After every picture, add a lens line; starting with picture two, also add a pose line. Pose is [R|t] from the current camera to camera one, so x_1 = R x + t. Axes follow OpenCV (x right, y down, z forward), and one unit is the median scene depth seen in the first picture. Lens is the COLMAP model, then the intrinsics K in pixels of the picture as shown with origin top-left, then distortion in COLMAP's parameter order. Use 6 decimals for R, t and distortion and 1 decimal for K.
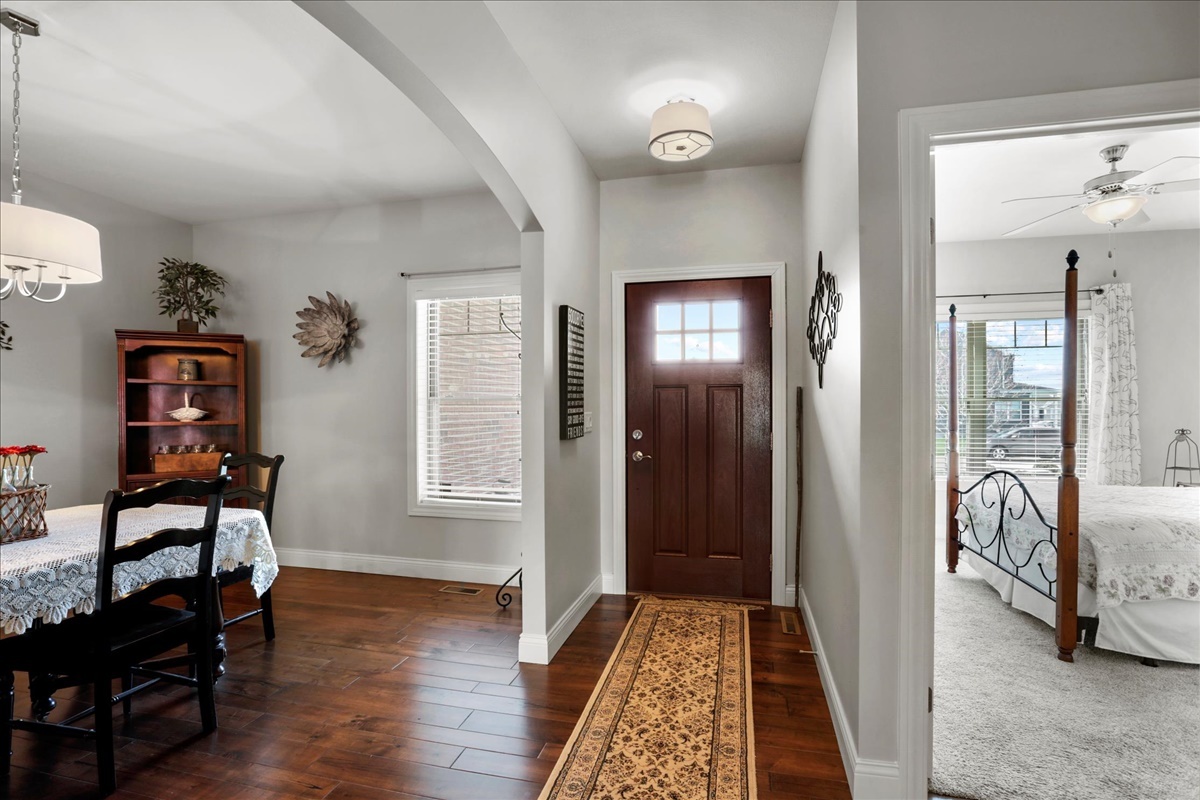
lens RADIAL K [[585.1, 0, 570.9], [0, 585.1, 400.6], [0, 0, 1]] dist [-0.006250, 0.001887]
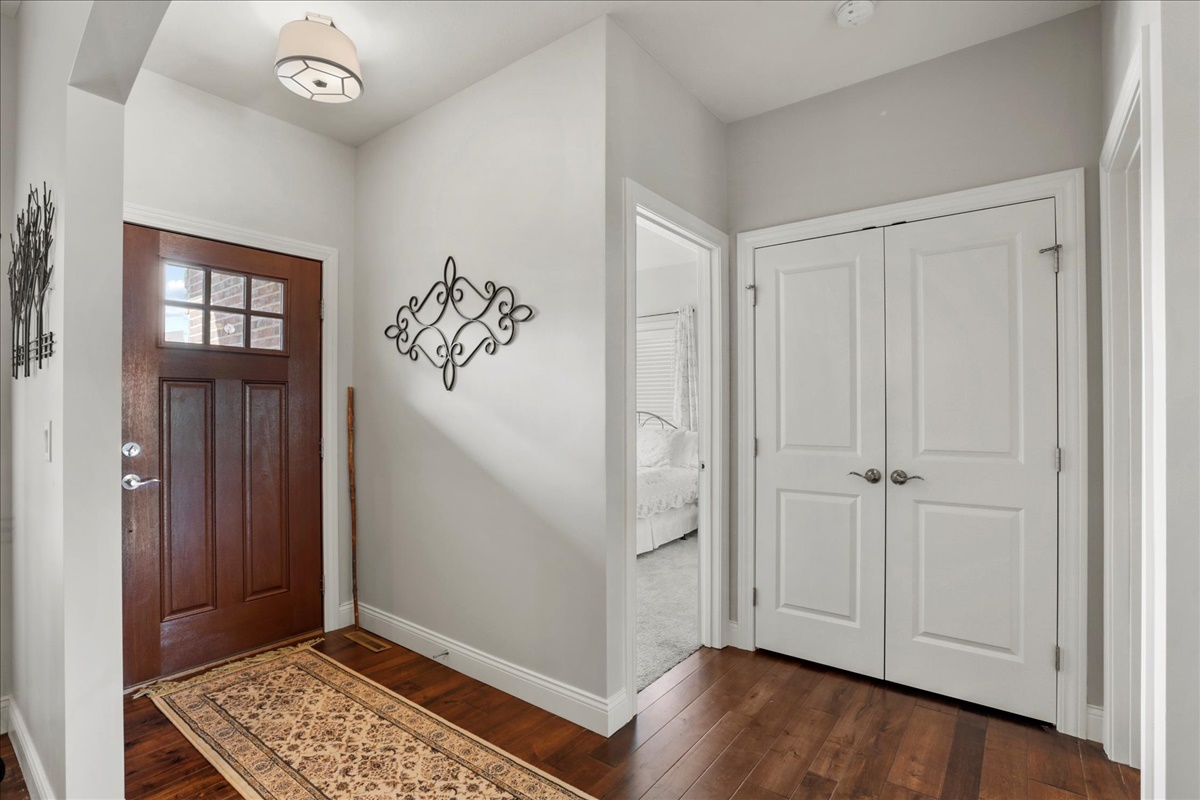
lens RADIAL K [[585.1, 0, 606.1], [0, 585.1, 404.4], [0, 0, 1]] dist [-0.006250, 0.001887]
pose [[0.382333, 0.006317, 0.924003, -0.323629], [-0.015111, 0.999886, -0.000584, -0.002716], [-0.923901, -0.013739, 0.382385, 0.276126]]
